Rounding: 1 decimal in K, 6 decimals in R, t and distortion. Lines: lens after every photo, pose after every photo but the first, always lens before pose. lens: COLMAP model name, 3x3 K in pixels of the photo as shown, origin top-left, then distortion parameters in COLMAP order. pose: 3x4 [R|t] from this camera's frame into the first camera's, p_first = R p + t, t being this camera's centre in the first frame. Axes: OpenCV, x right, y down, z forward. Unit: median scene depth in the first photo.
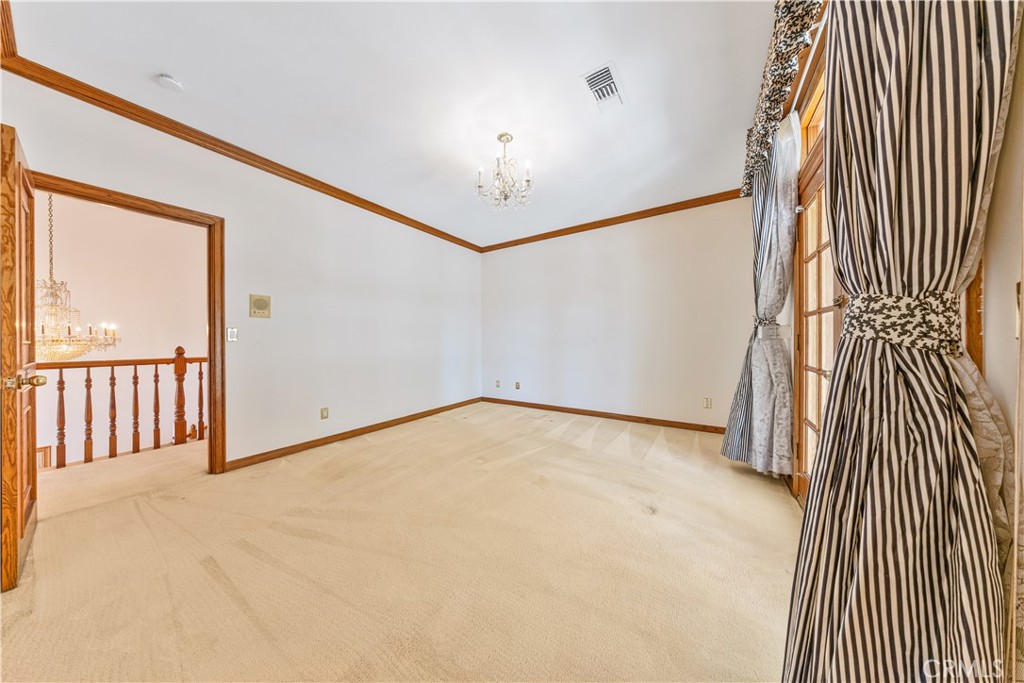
lens RADIAL K [[298.1, 0, 514.2], [0, 298.1, 343.5], [0, 0, 1]] dist [-0.002511, -0.000518]
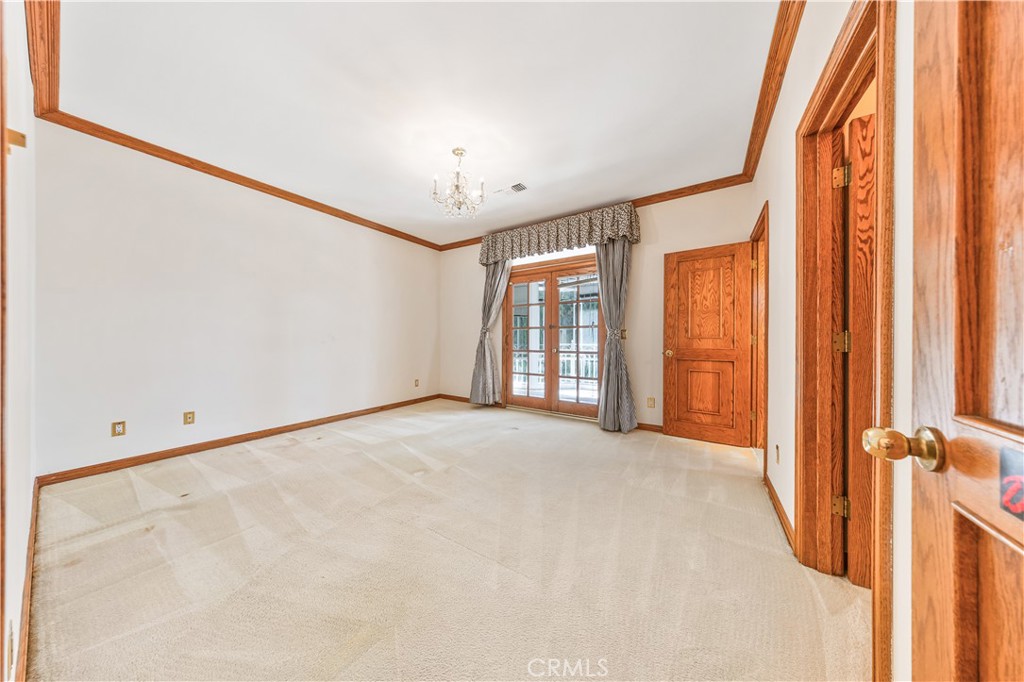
lens RADIAL K [[298.1, 0, 508.0], [0, 298.1, 340.1], [0, 0, 1]] dist [-0.002511, -0.000518]
pose [[-0.001001, 0.006420, 0.999979, -0.904793], [0.008775, 0.999941, -0.006411, 0.009029], [-0.999961, 0.008768, -0.001057, 0.666600]]
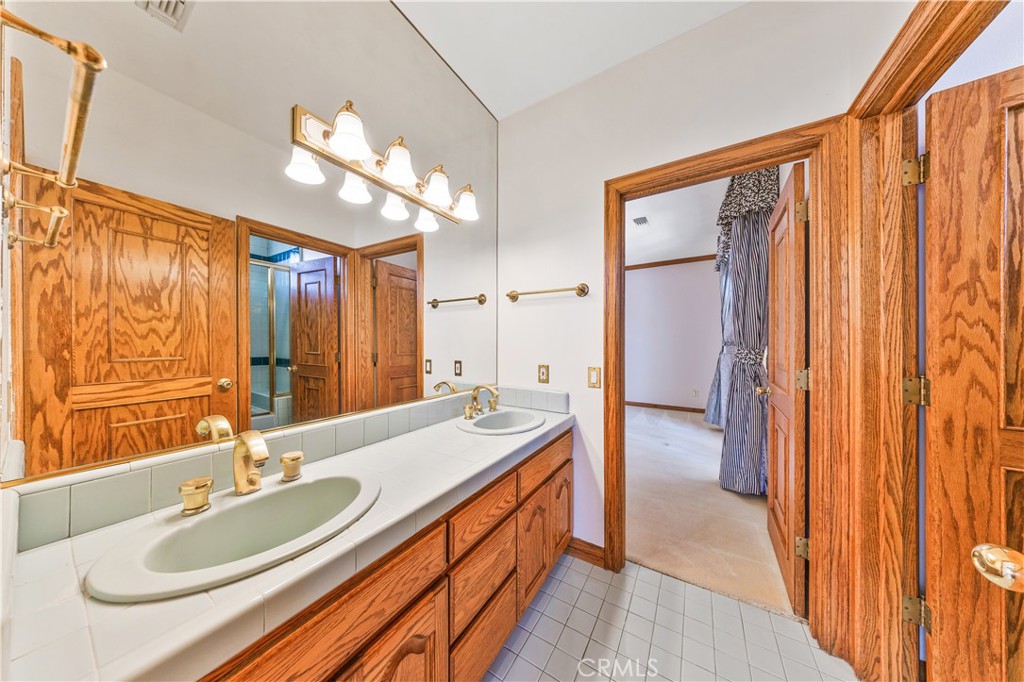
lens RADIAL K [[298.1, 0, 507.8], [0, 298.1, 342.5], [0, 0, 1]] dist [-0.002511, -0.000518]
pose [[0.999925, 0.004262, 0.011463, -0.372319], [-0.004140, 0.999935, -0.010655, -0.043016], [-0.011508, 0.010607, 0.999878, -0.580837]]
